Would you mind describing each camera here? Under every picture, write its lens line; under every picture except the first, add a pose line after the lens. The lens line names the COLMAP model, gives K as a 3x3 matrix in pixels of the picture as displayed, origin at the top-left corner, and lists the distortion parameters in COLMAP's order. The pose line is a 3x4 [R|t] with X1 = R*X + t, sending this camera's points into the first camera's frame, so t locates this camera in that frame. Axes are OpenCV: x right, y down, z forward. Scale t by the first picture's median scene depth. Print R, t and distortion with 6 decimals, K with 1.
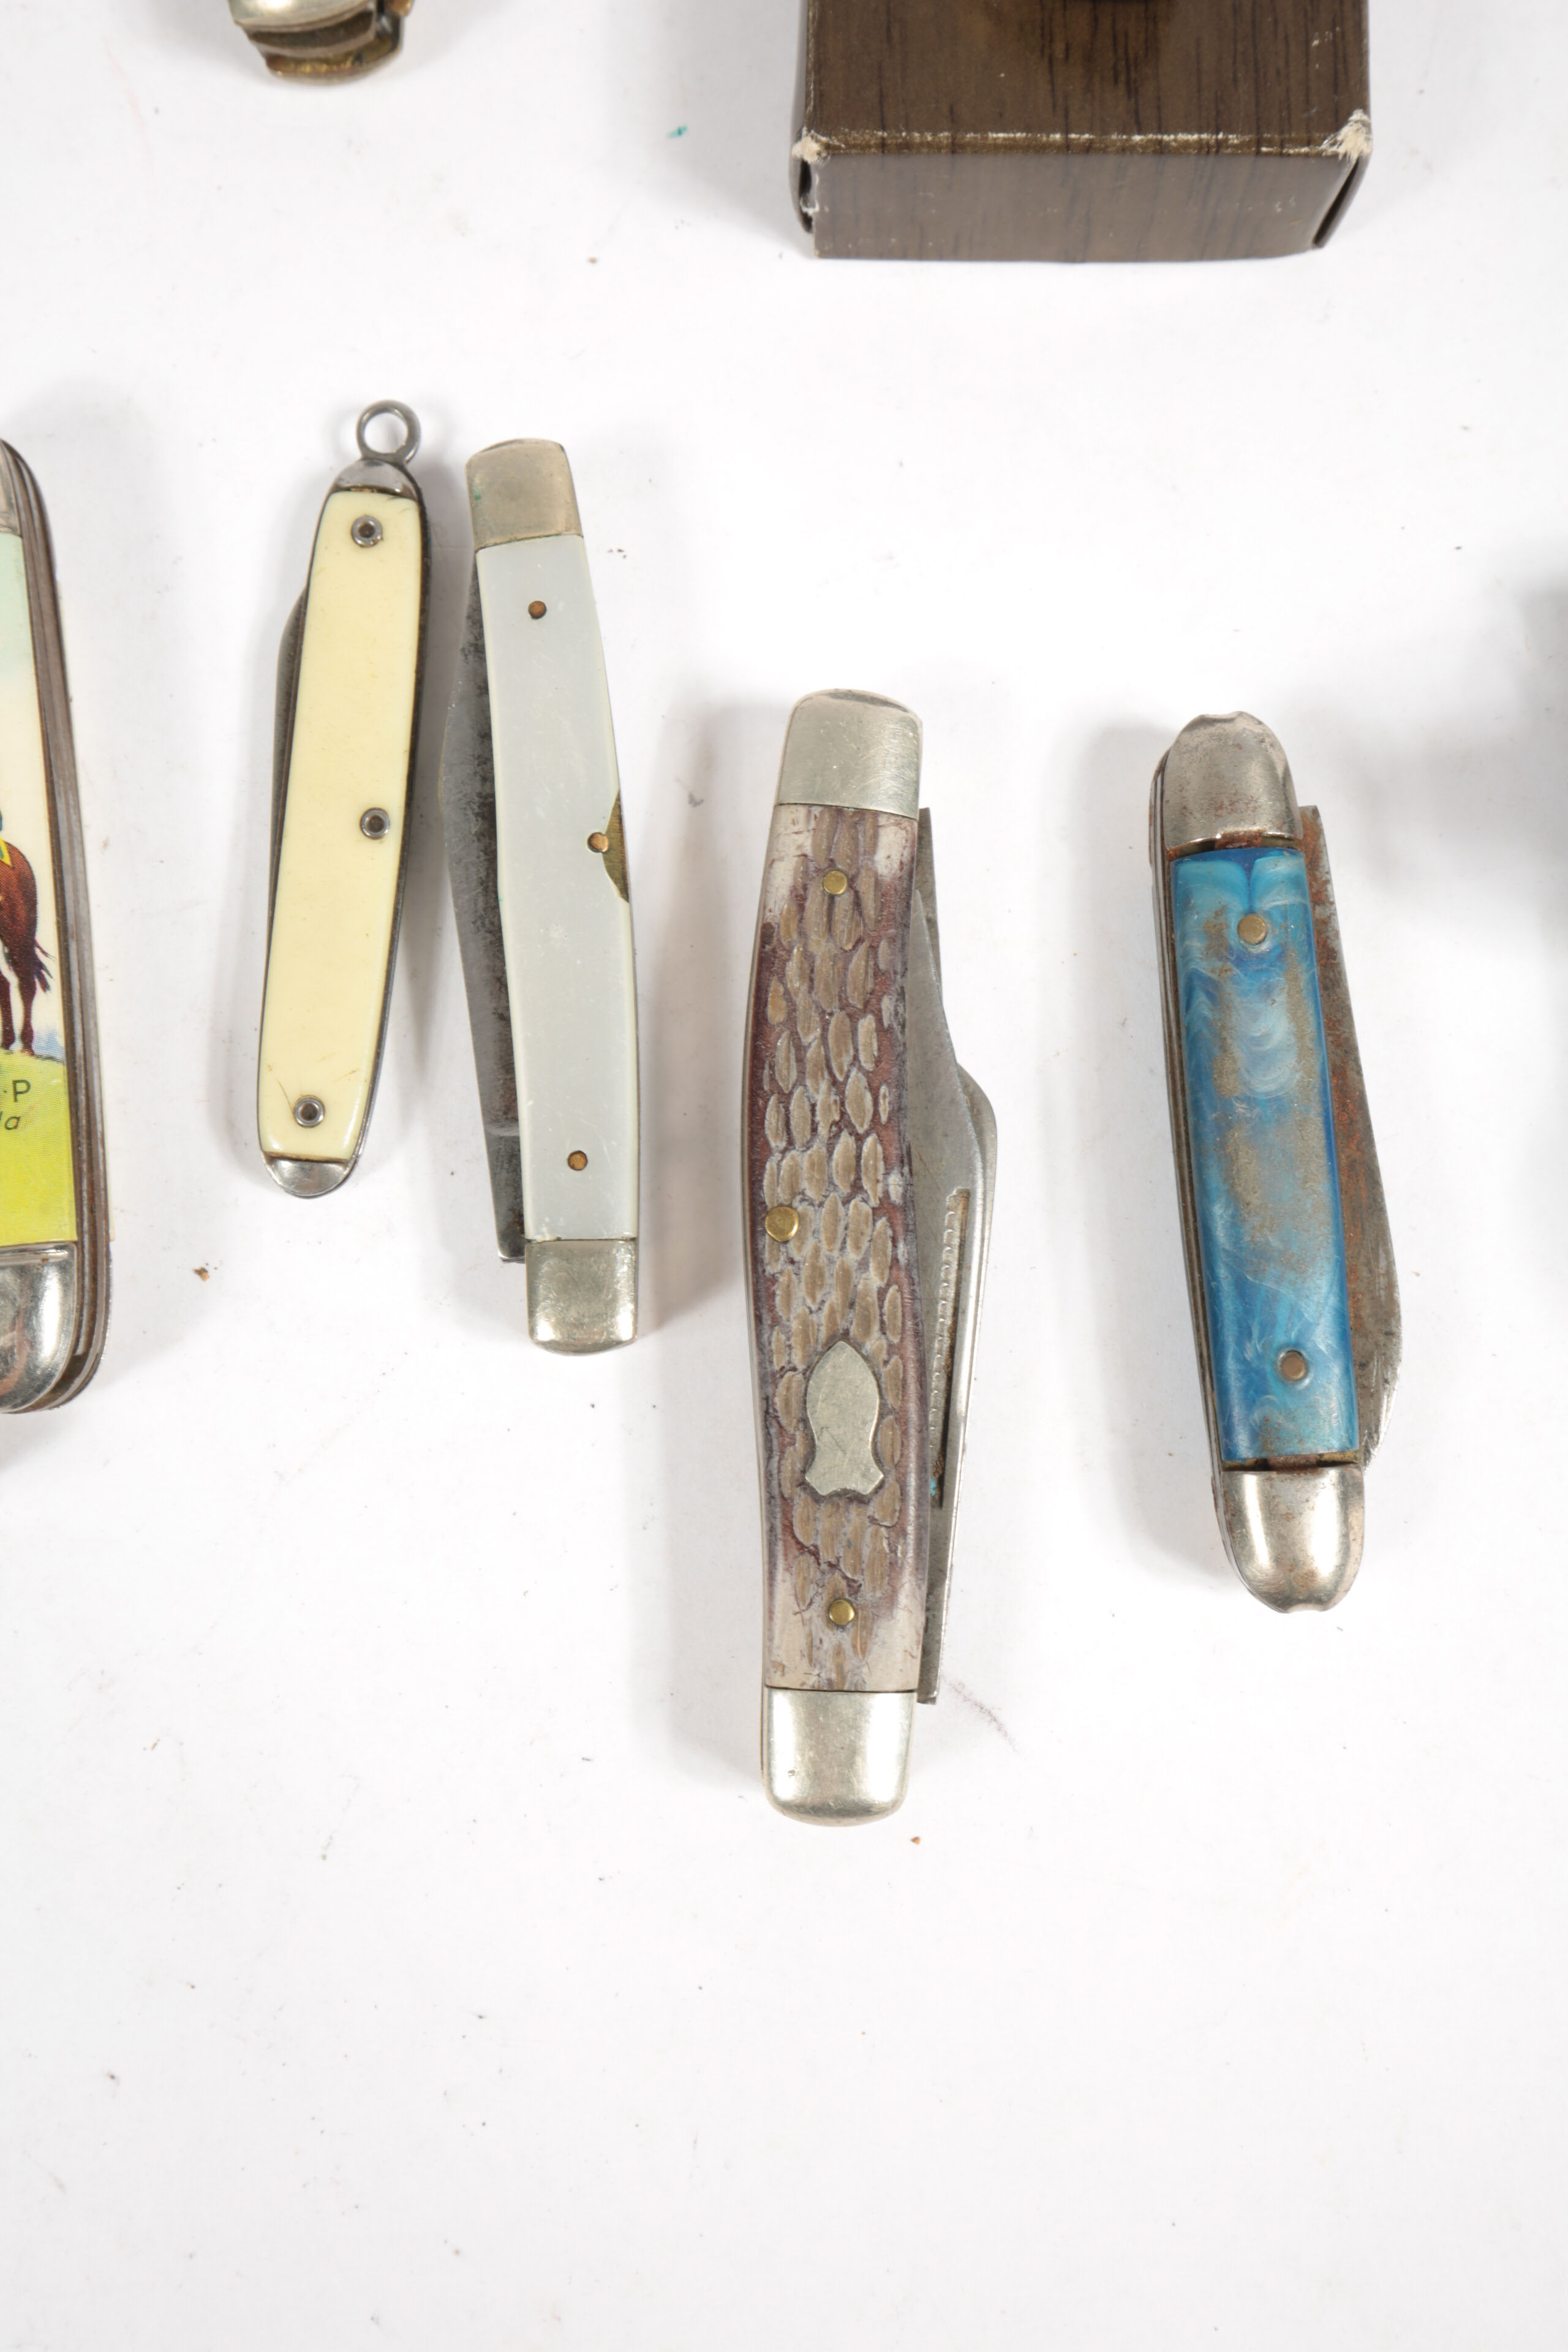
lens RADIAL K [[2199.6, 0, 784.0], [0, 2199.6, 1176.0], [0, 0, 1]] dist [0.026506, 0.014696]
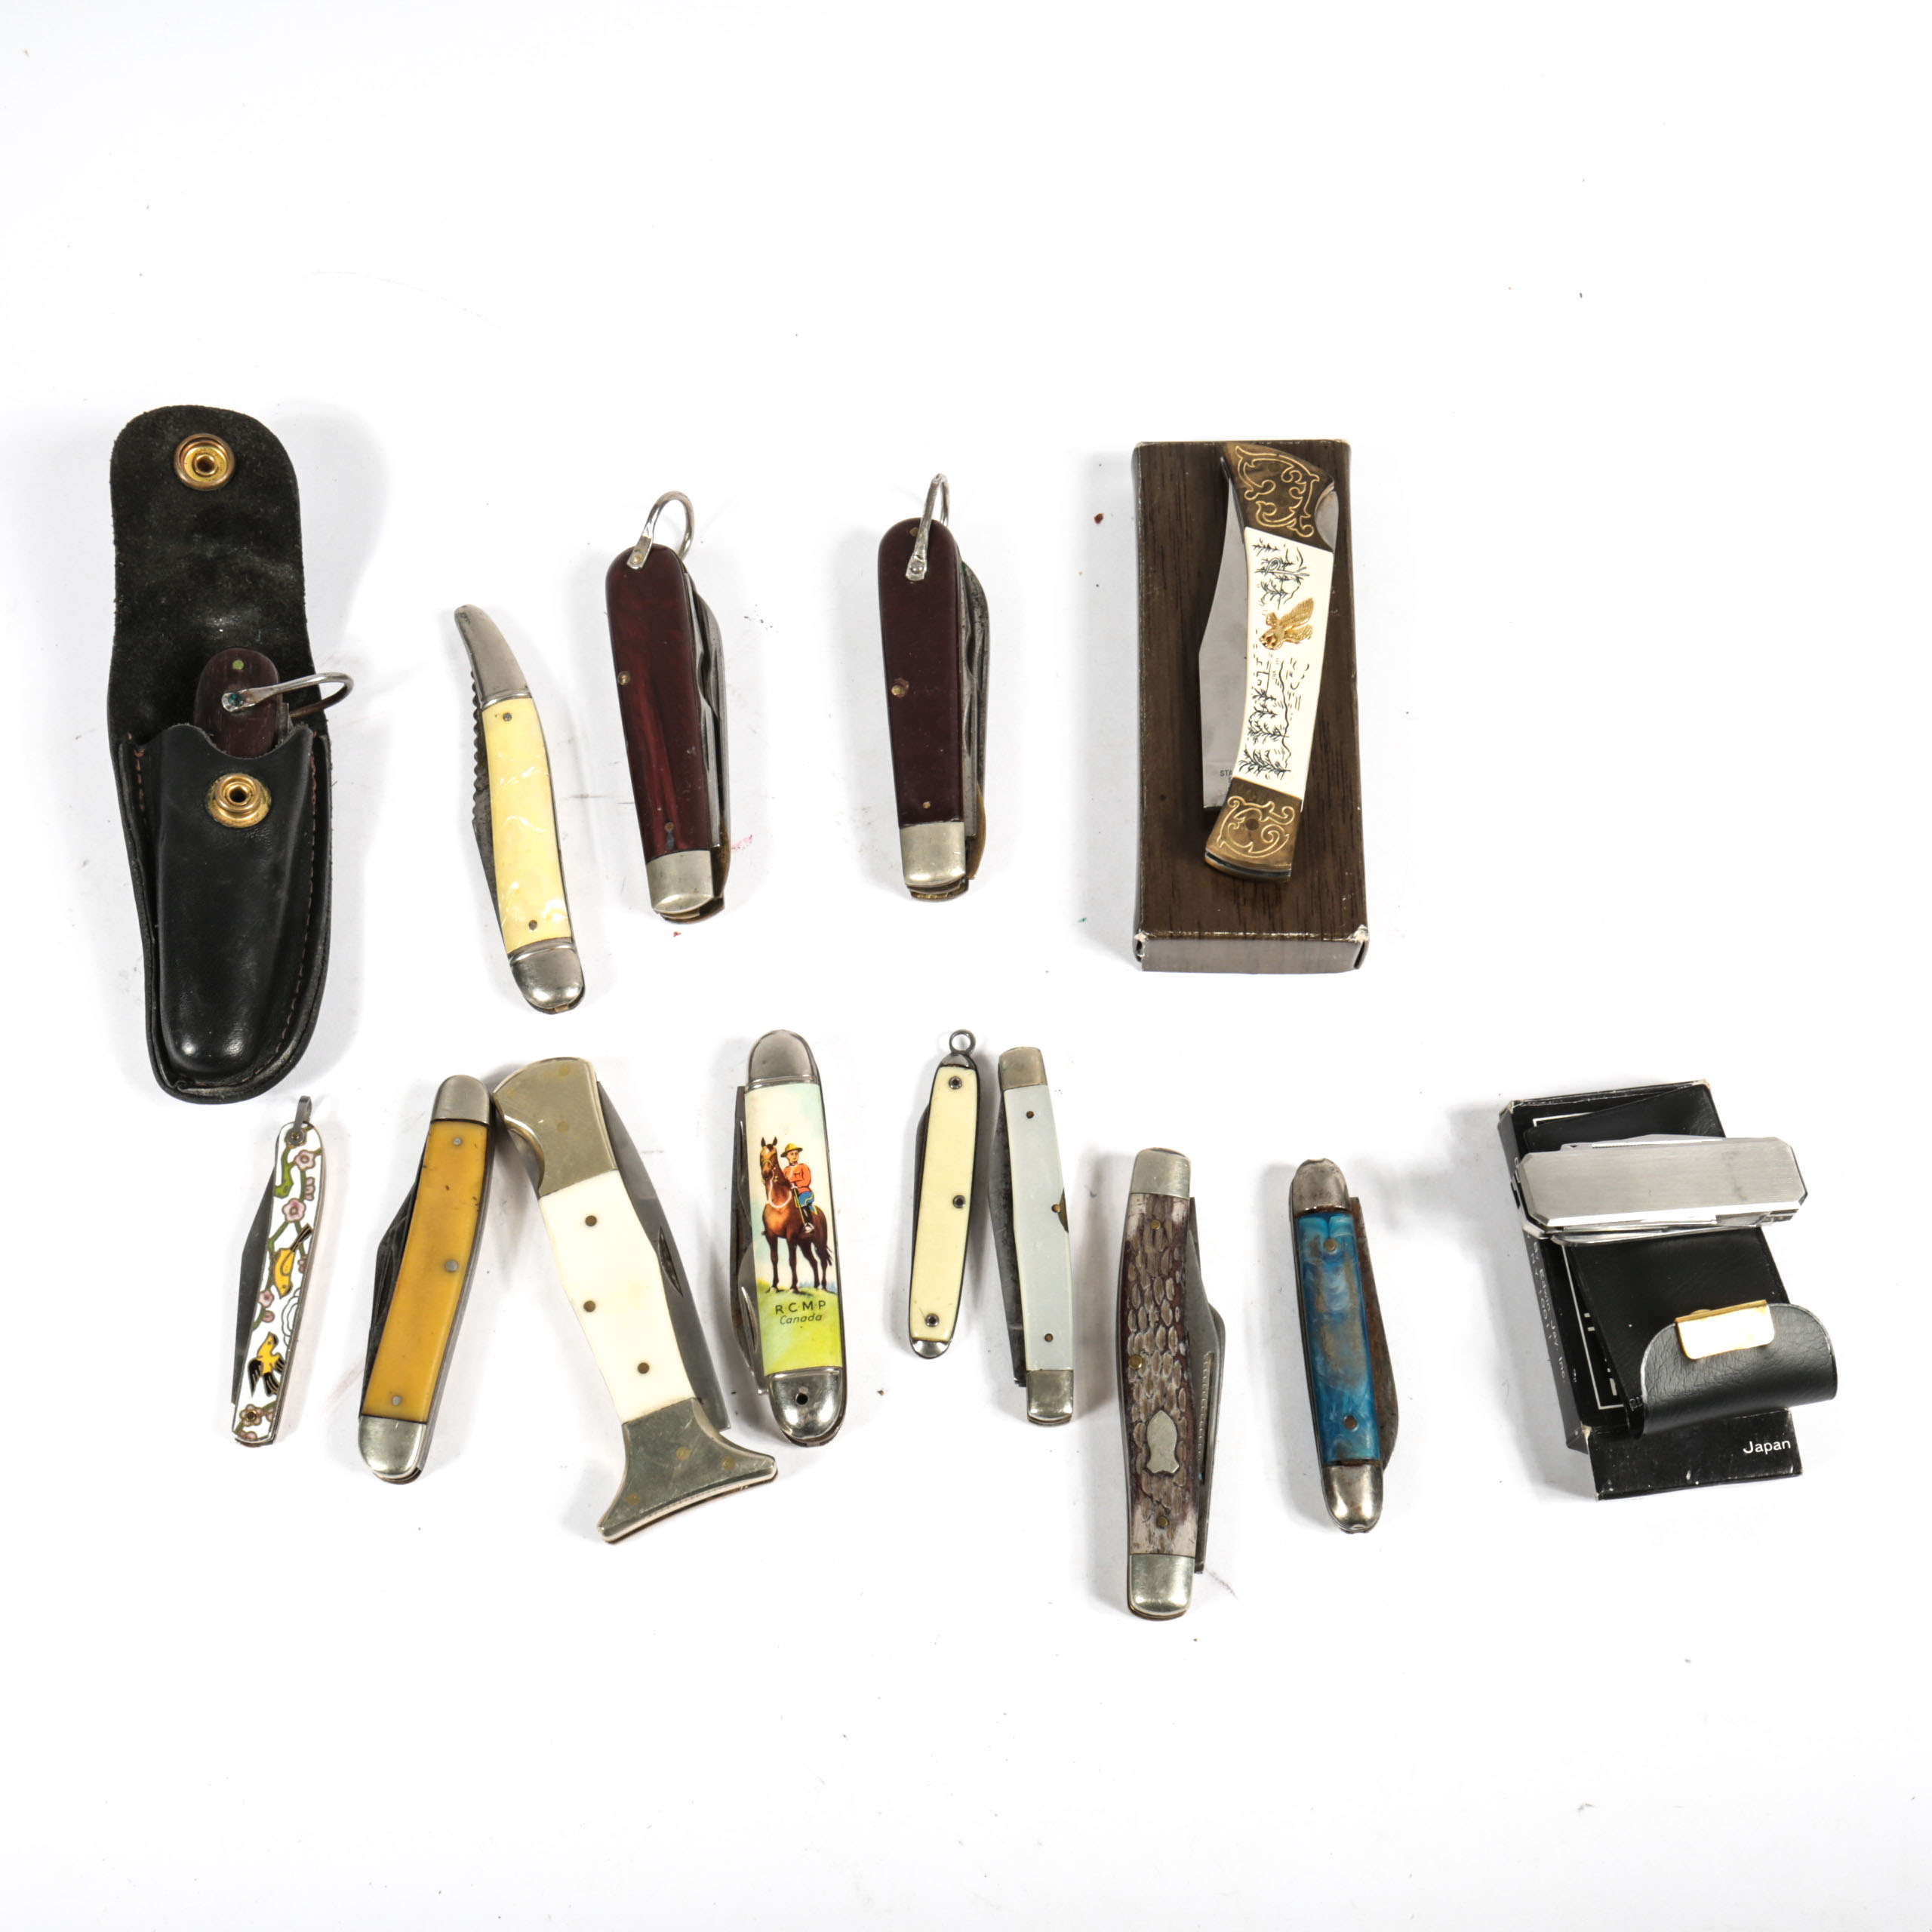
lens RADIAL K [[2831.8, 0, 923.7], [0, 2831.8, 964.7], [0, 0, 1]] dist [0.052782, -0.002517]
pose [[0.999417, 0.004588, -0.033837, -0.126040], [-0.014687, 0.952348, -0.304658, 0.541796], [0.030827, 0.304978, 0.951860, -2.037128]]
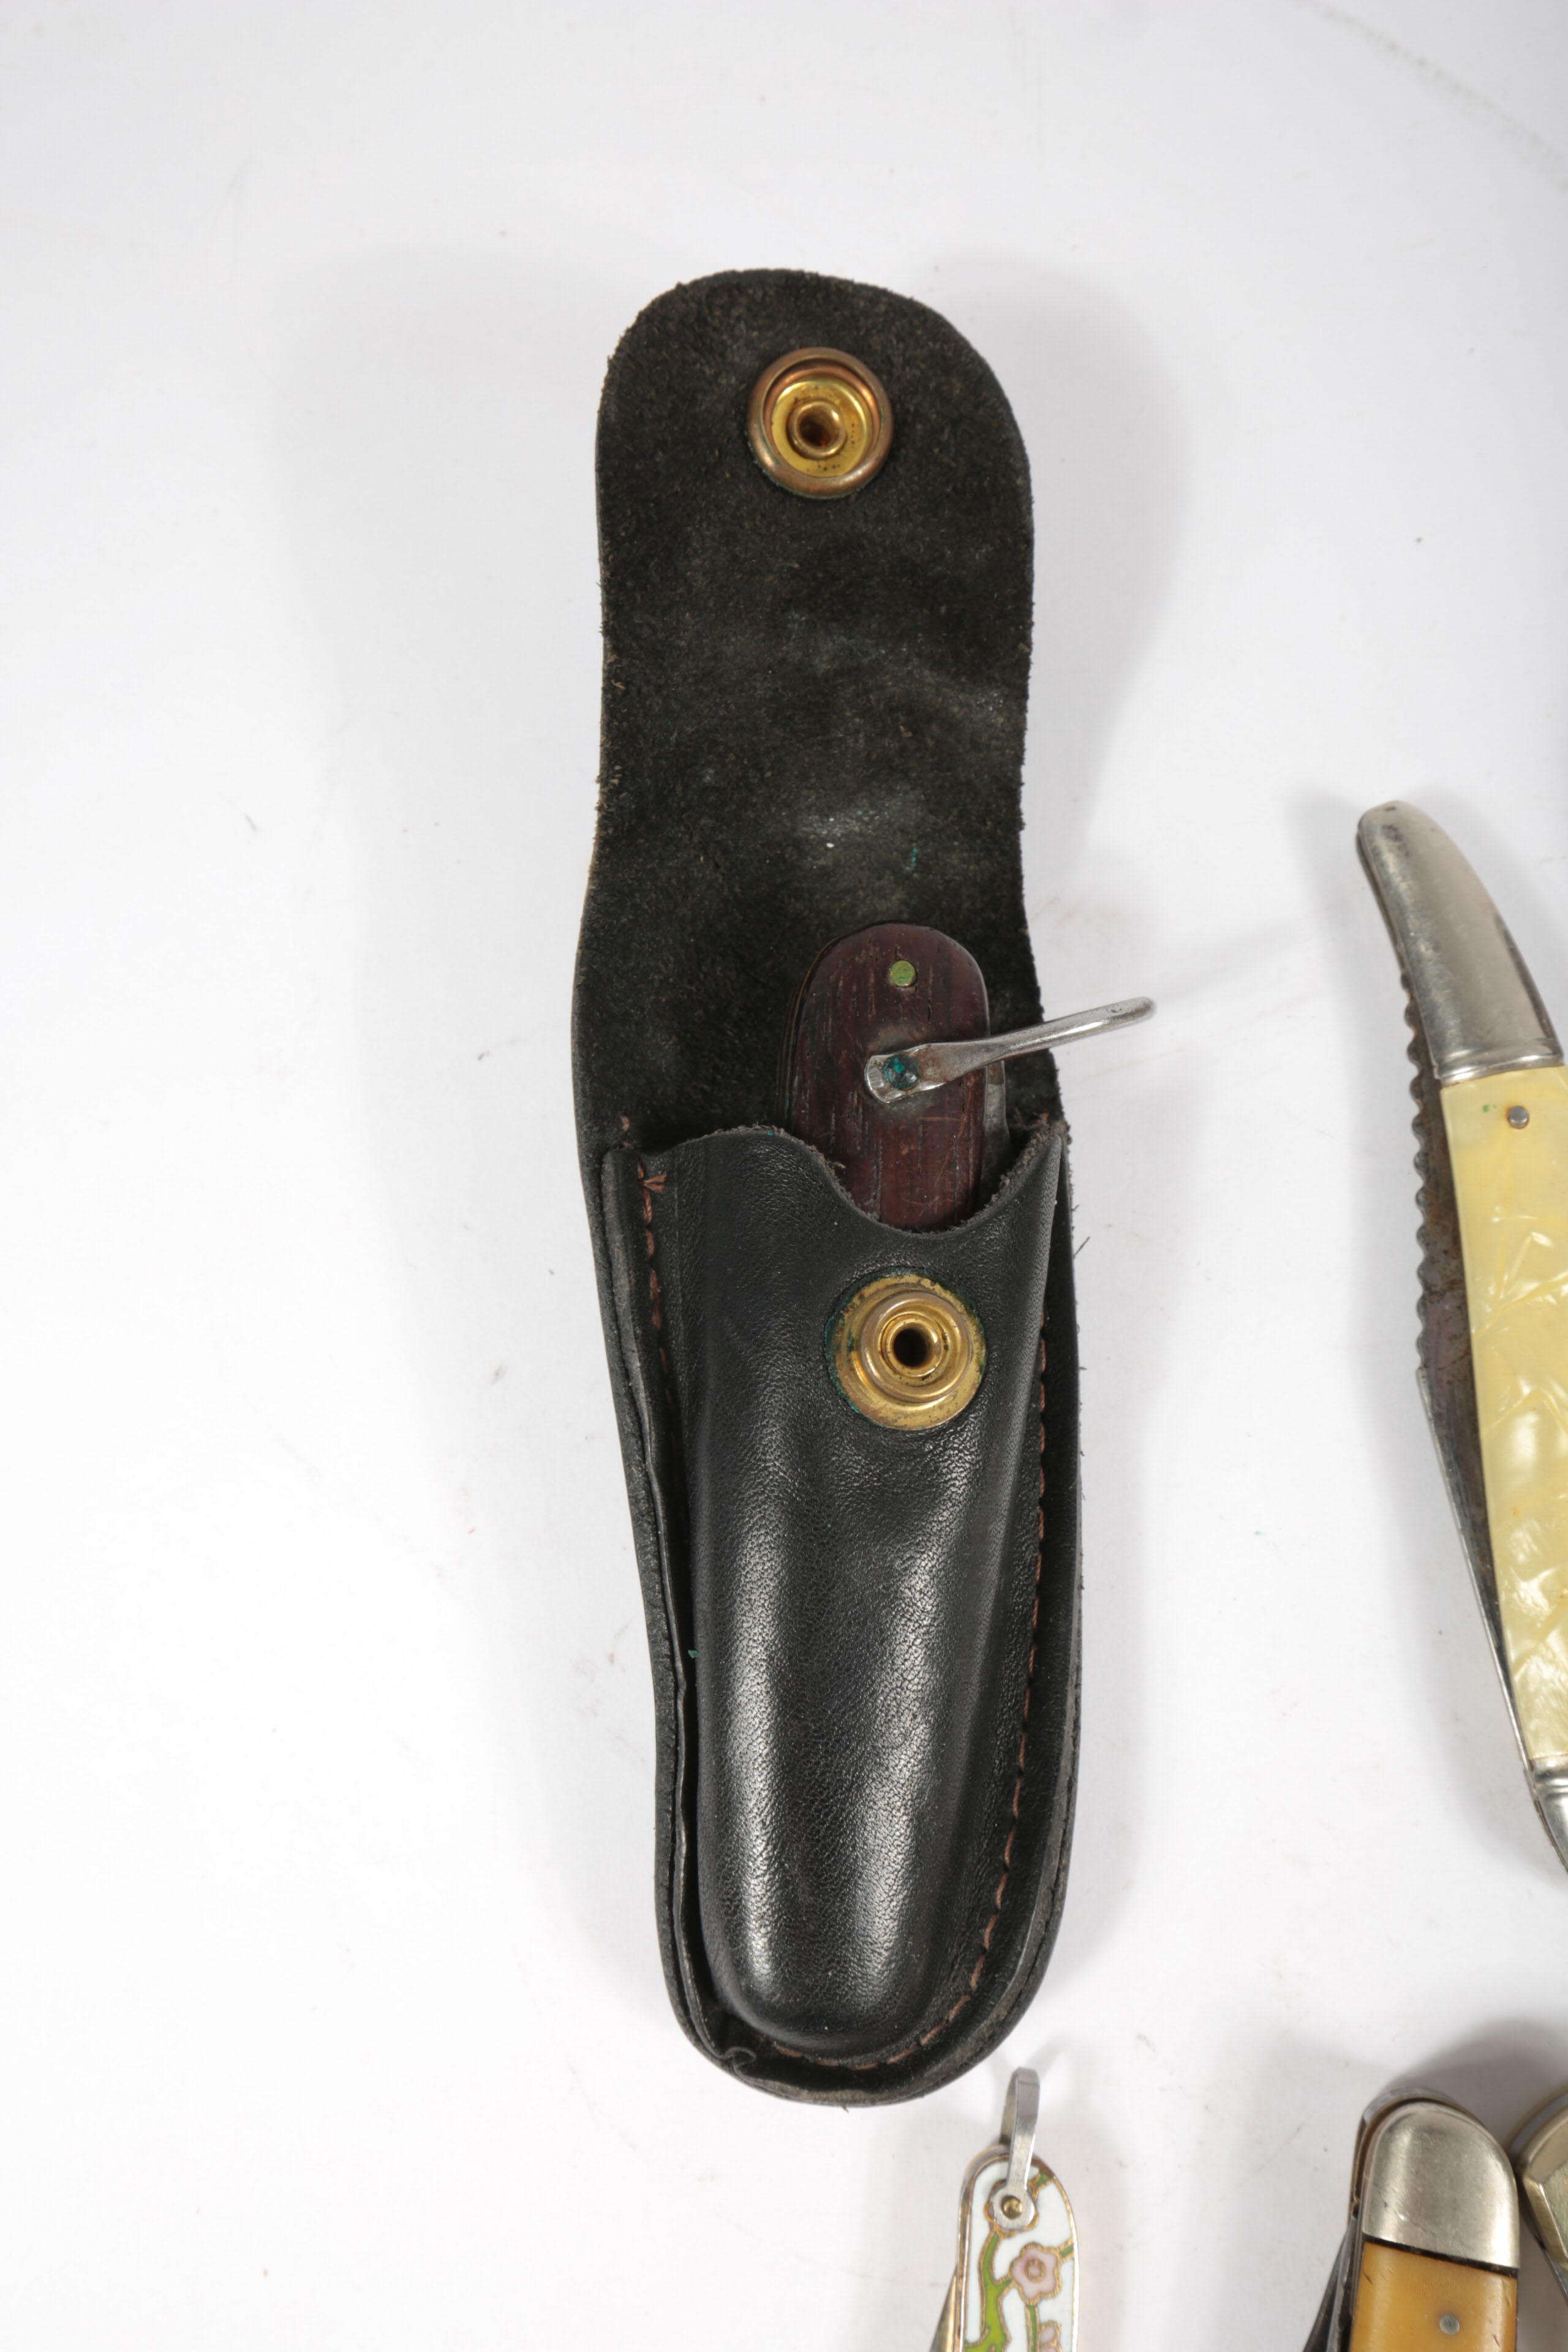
lens RADIAL K [[2199.6, 0, 784.0], [0, 2199.6, 1176.0], [0, 0, 1]] dist [0.026506, 0.014696]
pose [[0.991044, 0.092270, -0.096526, -0.986093], [-0.101053, 0.990761, -0.090446, -0.598179], [0.087288, 0.099390, 0.991213, -0.026815]]
